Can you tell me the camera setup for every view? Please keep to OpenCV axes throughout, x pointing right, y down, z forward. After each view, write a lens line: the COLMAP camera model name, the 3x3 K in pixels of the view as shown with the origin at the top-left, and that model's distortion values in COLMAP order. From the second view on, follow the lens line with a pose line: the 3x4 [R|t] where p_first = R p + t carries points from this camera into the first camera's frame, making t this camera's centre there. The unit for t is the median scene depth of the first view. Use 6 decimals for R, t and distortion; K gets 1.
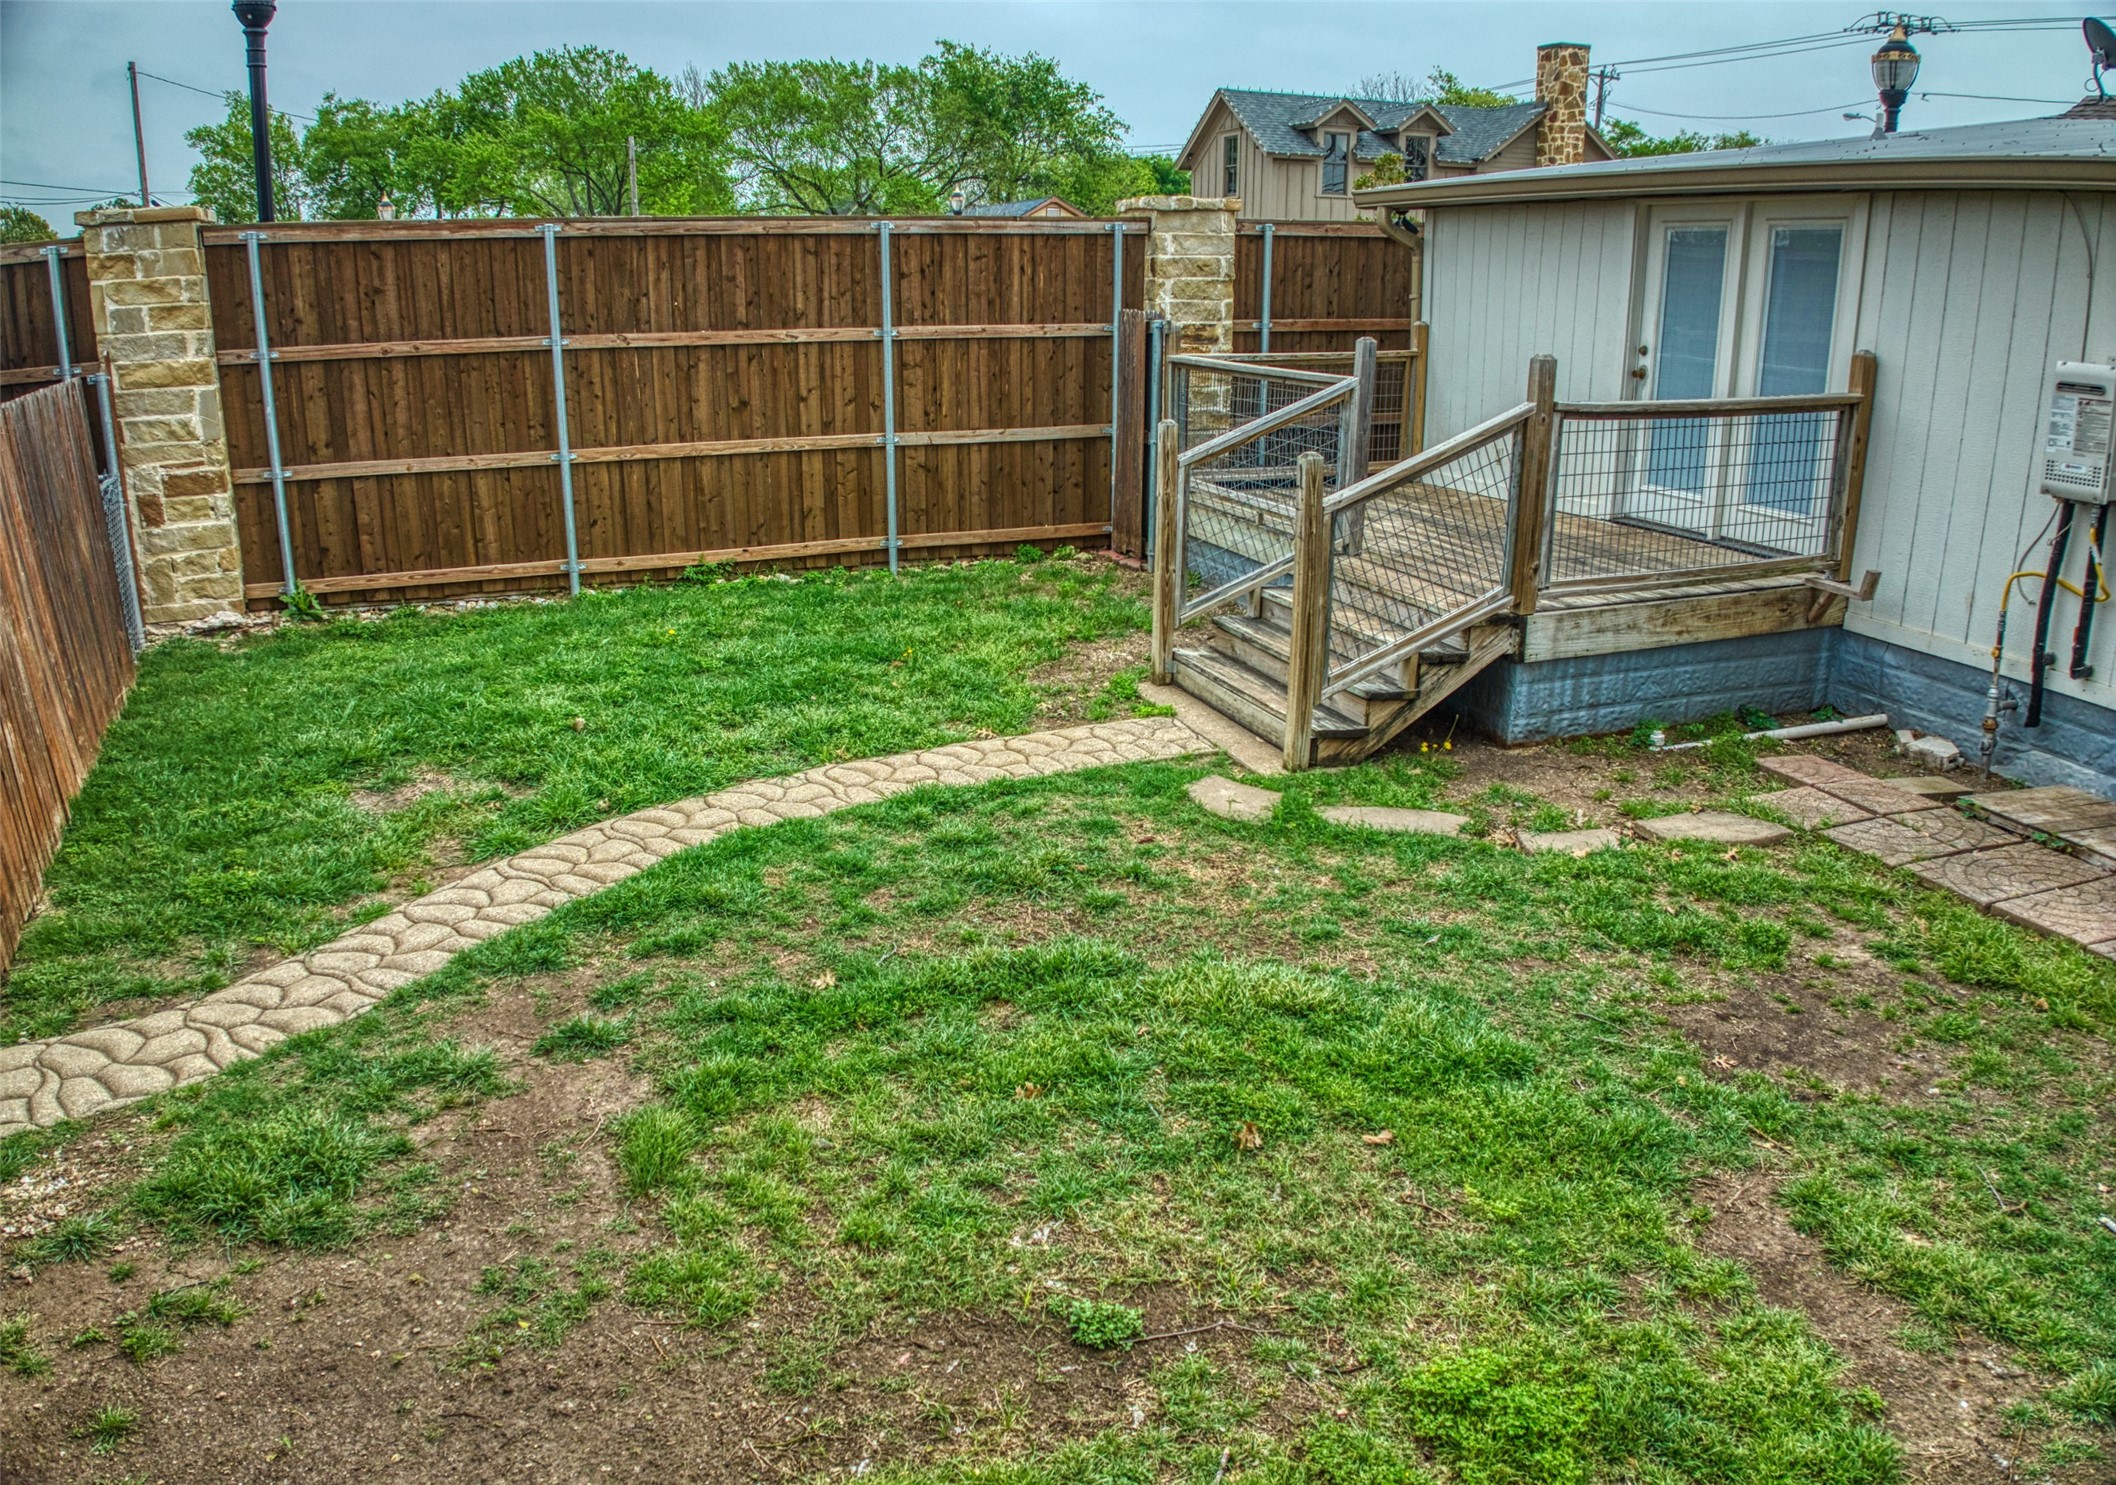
lens RADIAL K [[1536.6, 0, 1058.0], [0, 1536.6, 742.5], [0, 0, 1]] dist [-0.001614, -0.086539]
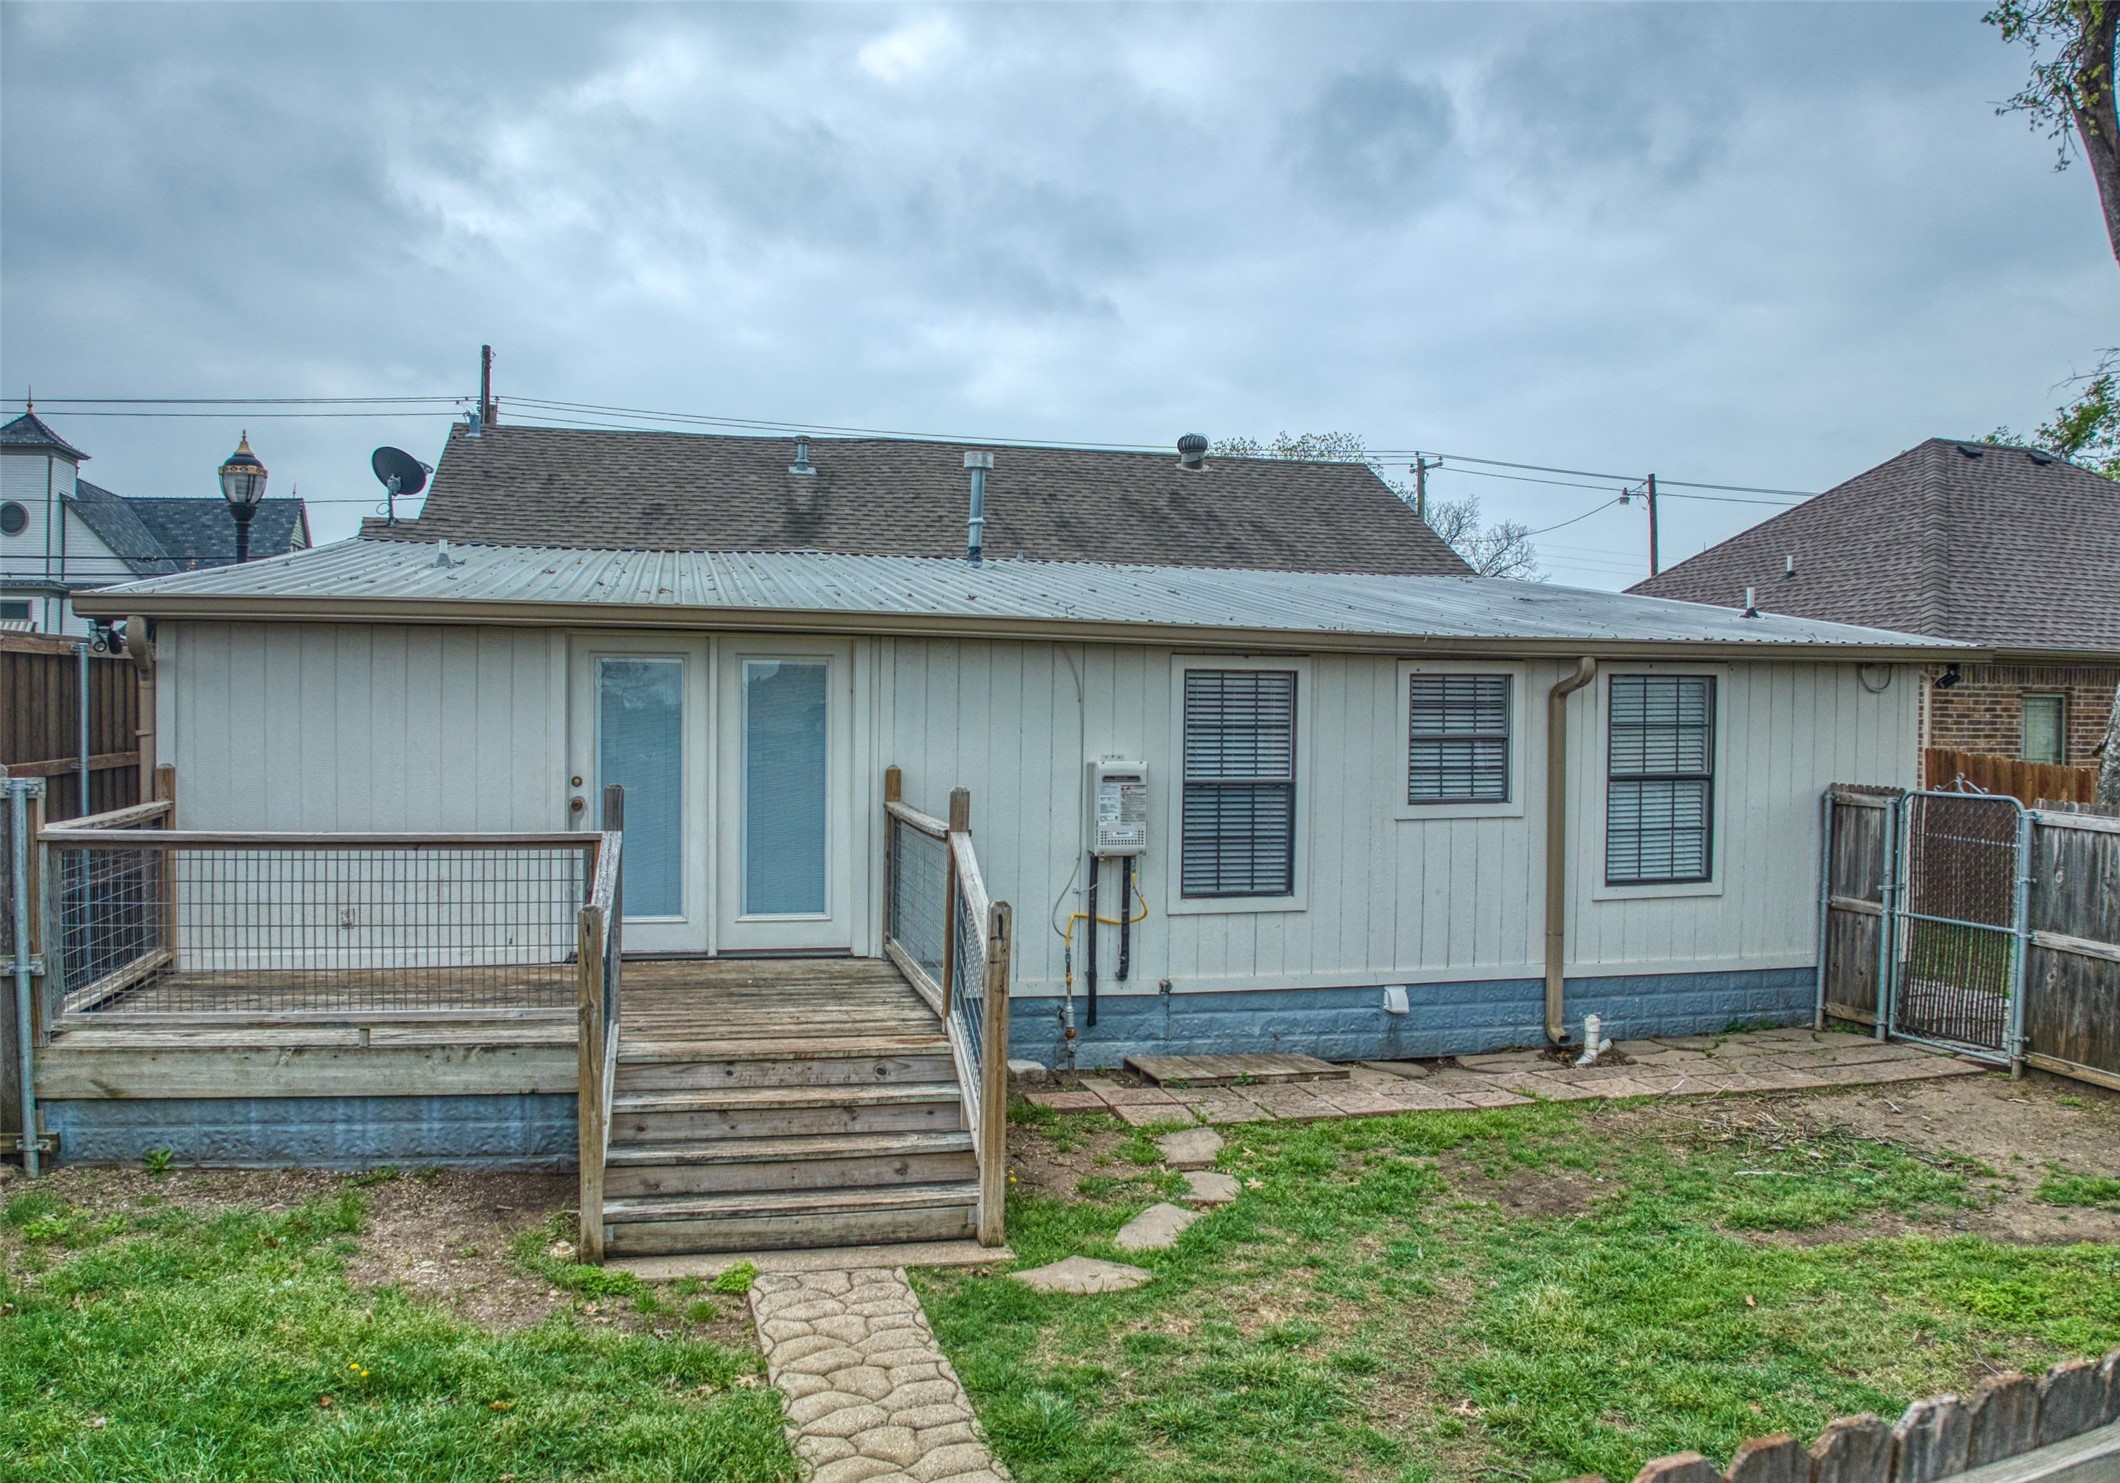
lens RADIAL K [[1651.8, 0, 1060.0], [0, 1651.8, 741.5], [0, 0, 1]] dist [-0.148515, 0.001695]
pose [[0.109597, -0.033311, 0.993418, -0.818970], [0.282926, 0.959141, 0.000948, -0.267828], [-0.952859, 0.280960, 0.114544, 0.805334]]
